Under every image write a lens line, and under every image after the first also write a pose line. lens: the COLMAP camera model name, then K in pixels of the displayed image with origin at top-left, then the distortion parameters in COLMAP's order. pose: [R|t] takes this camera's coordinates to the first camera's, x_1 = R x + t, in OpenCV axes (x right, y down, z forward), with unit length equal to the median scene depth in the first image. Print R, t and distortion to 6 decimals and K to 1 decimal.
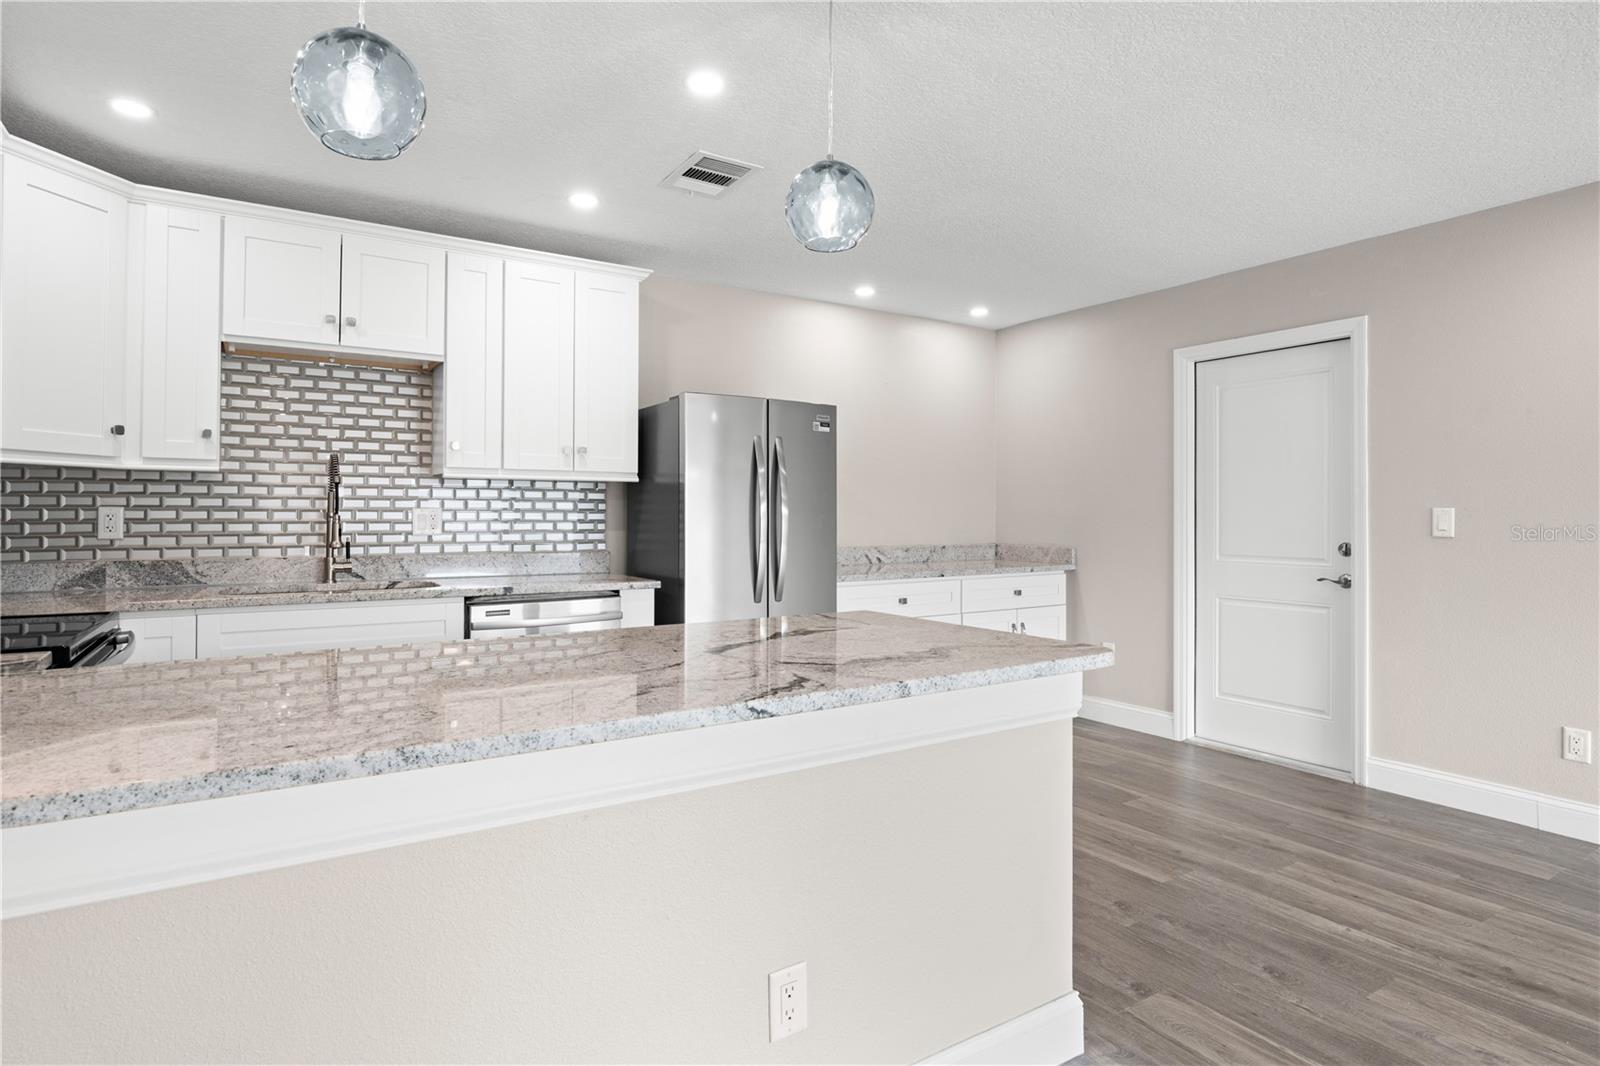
lens RADIAL K [[861.5, 0, 797.4], [0, 861.5, 508.8], [0, 0, 1]] dist [-0.019106, 0.010718]
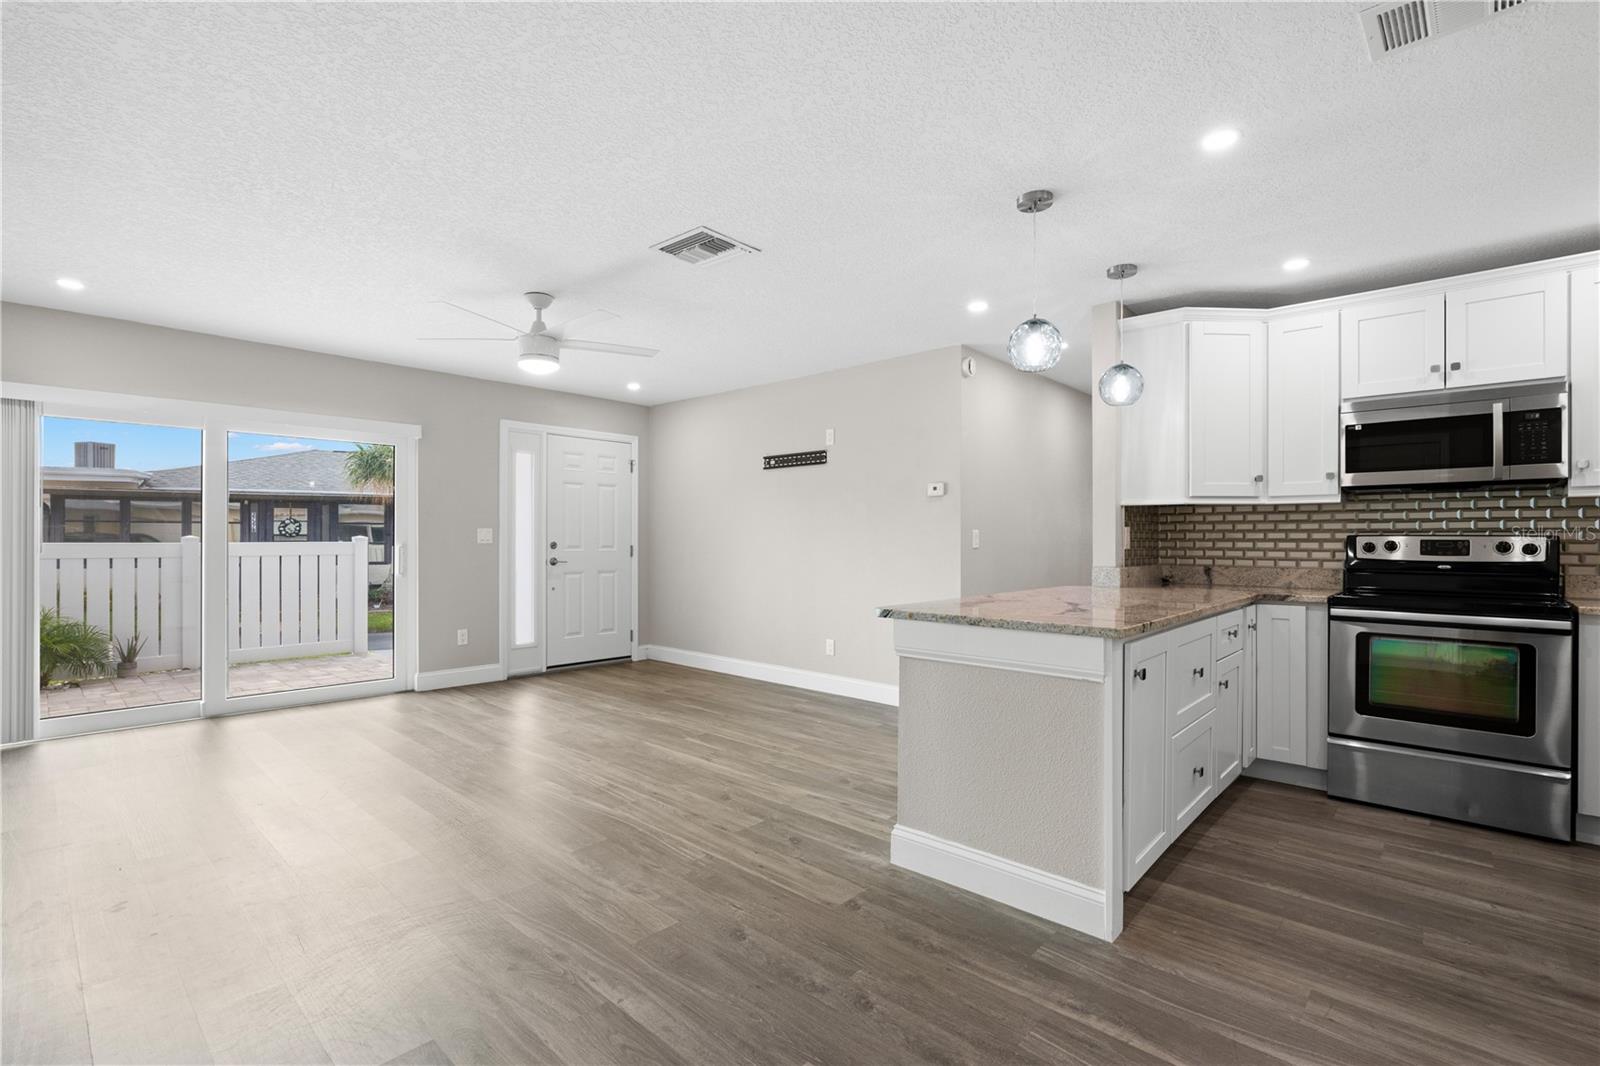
lens RADIAL K [[735.2, 0, 796.1], [0, 735.2, 533.0], [0, 0, 1]] dist [-0.018599, 0.004383]
pose [[-0.968554, -0.007426, -0.248694, 0.488237], [-0.003690, 0.999873, -0.015482, 0.020135], [0.248778, -0.014077, -0.968458, 1.312214]]
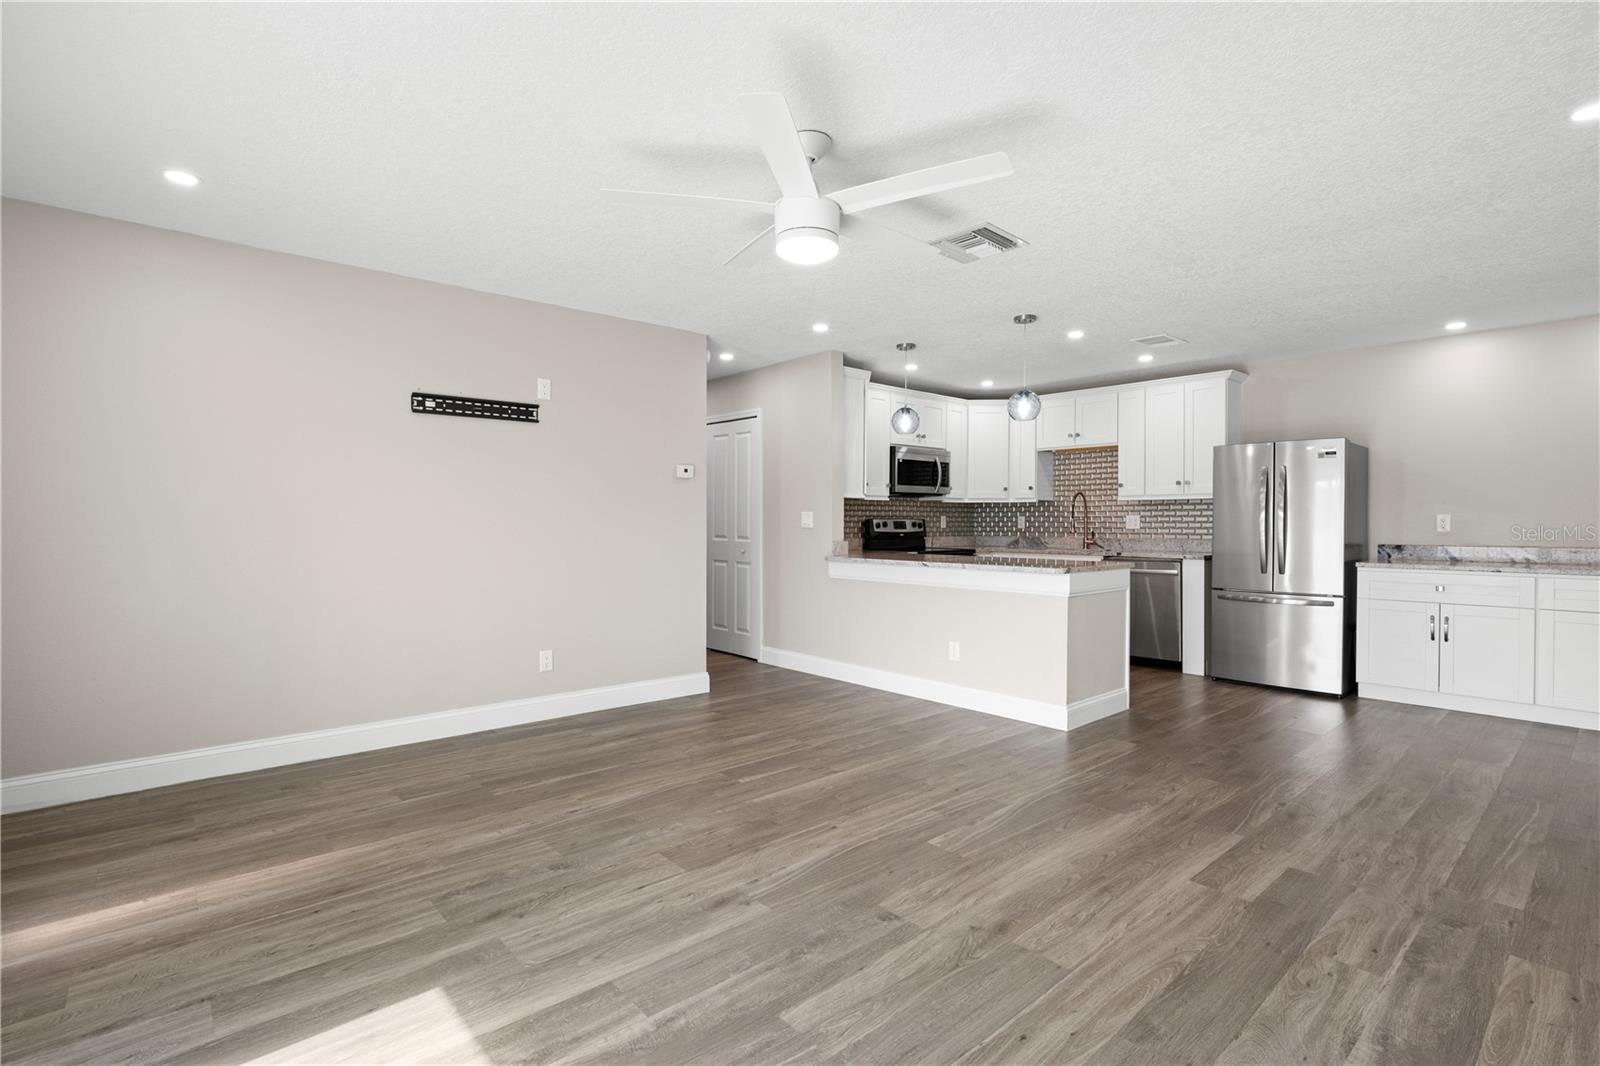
lens RADIAL K [[735.2, 0, 773.6], [0, 735.2, 527.5], [0, 0, 1]] dist [-0.018599, 0.004383]
pose [[0.120693, 0.003026, -0.992685, 1.330841], [0.007888, 0.999961, 0.004007, 0.016511], [0.992659, -0.008314, 0.120664, -0.052471]]
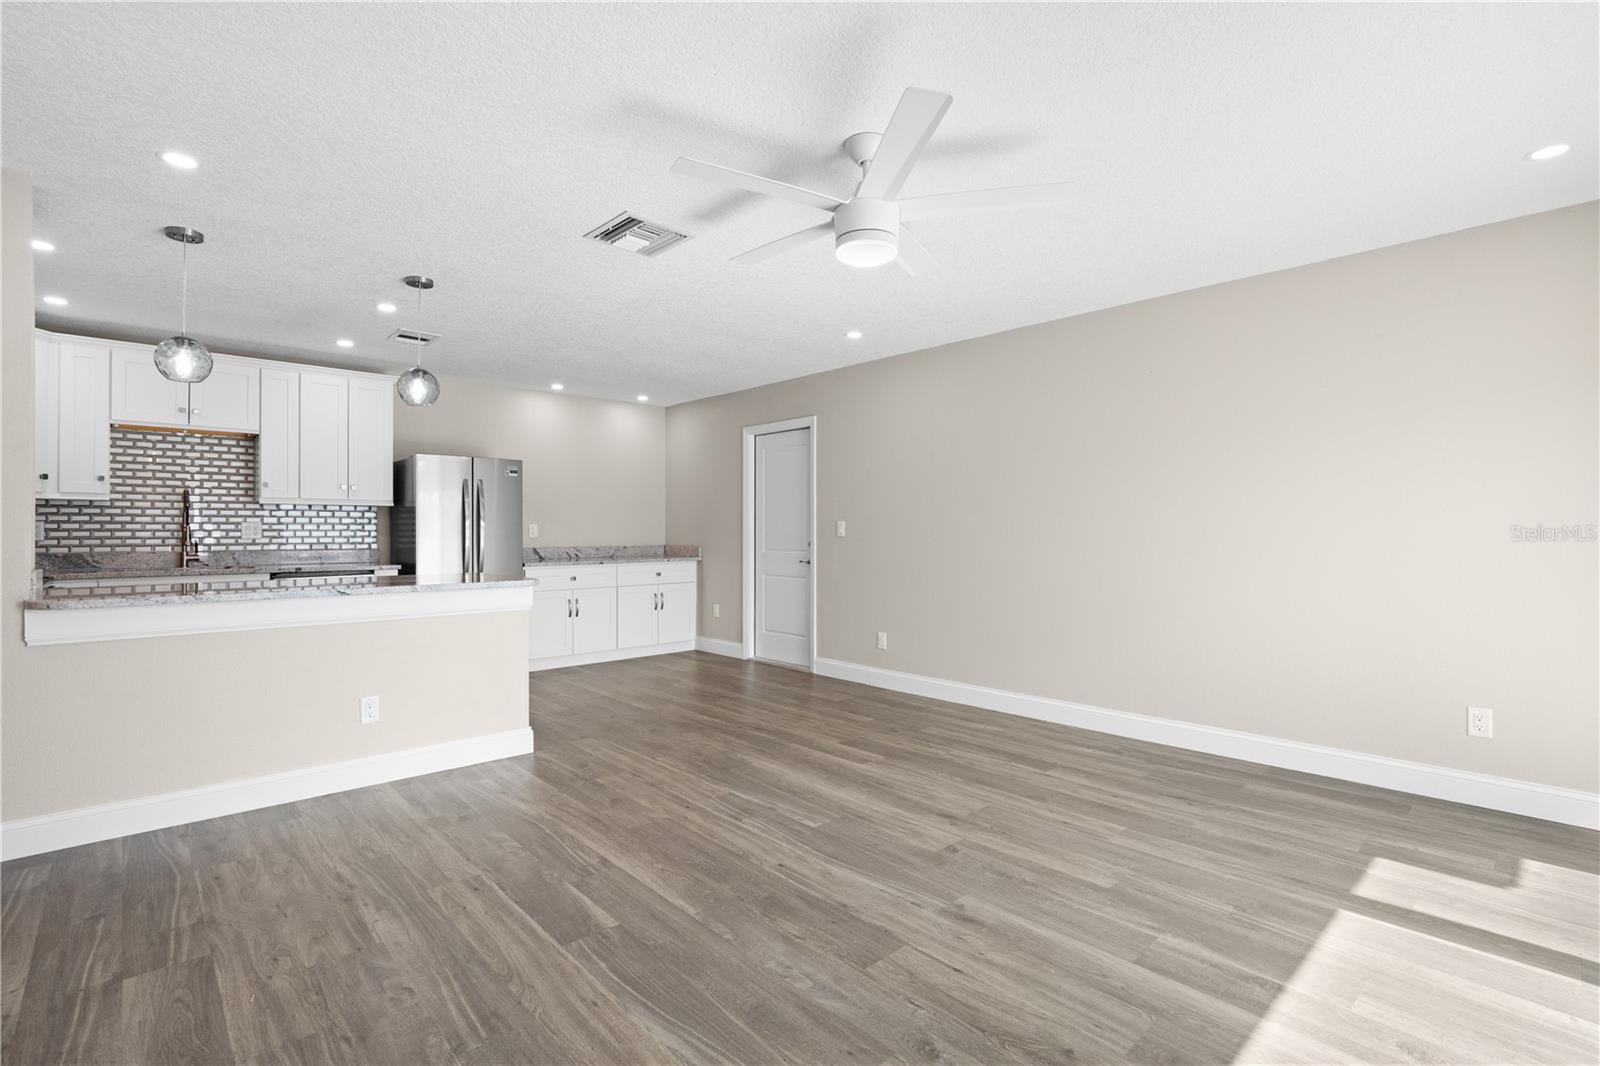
lens RADIAL K [[756.9, 0, 797.2], [0, 756.9, 531.7], [0, 0, 1]] dist [-0.017504, 0.004308]
pose [[0.985771, -0.002476, 0.168074, 0.400757], [0.000825, 0.999951, 0.009889, 0.004937], [-0.168090, -0.009609, 0.985725, -0.661969]]
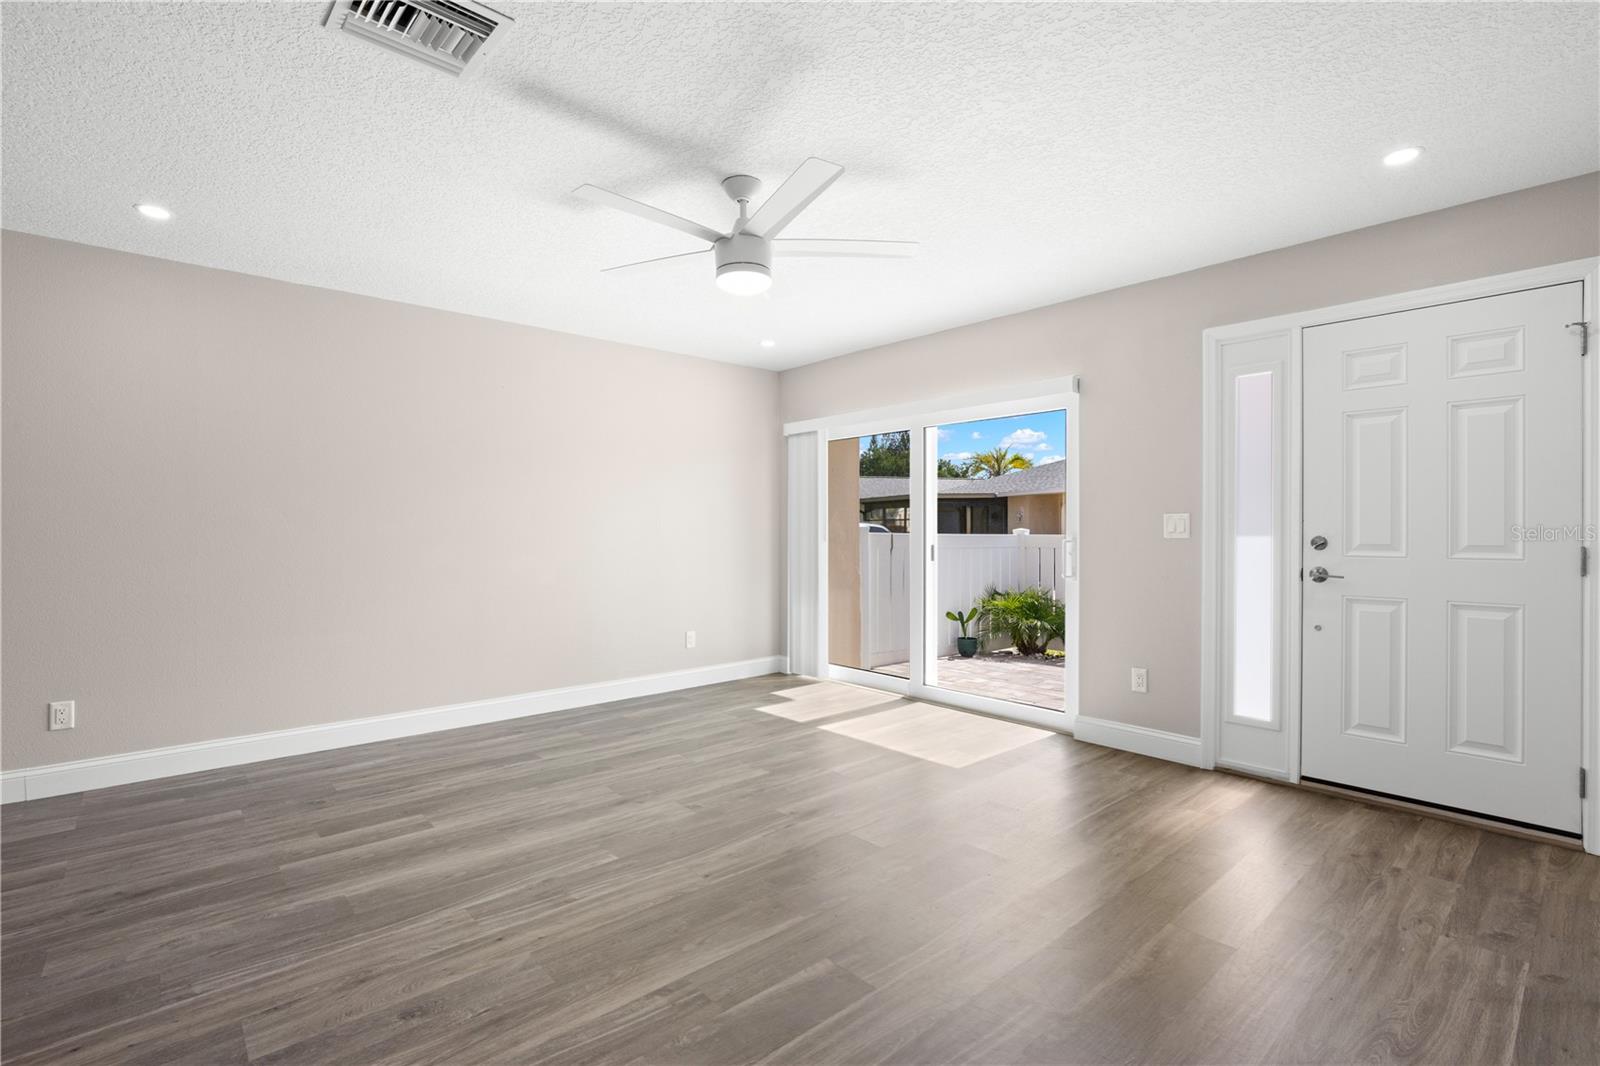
lens RADIAL K [[735.2, 0, 796.9], [0, 735.2, 539.2], [0, 0, 1]] dist [-0.018599, 0.004383]
pose [[-0.158407, -0.015585, 0.987251, -0.224231], [-0.005768, 0.999873, 0.014858, 0.008743], [-0.987357, -0.003341, -0.158477, 0.141502]]
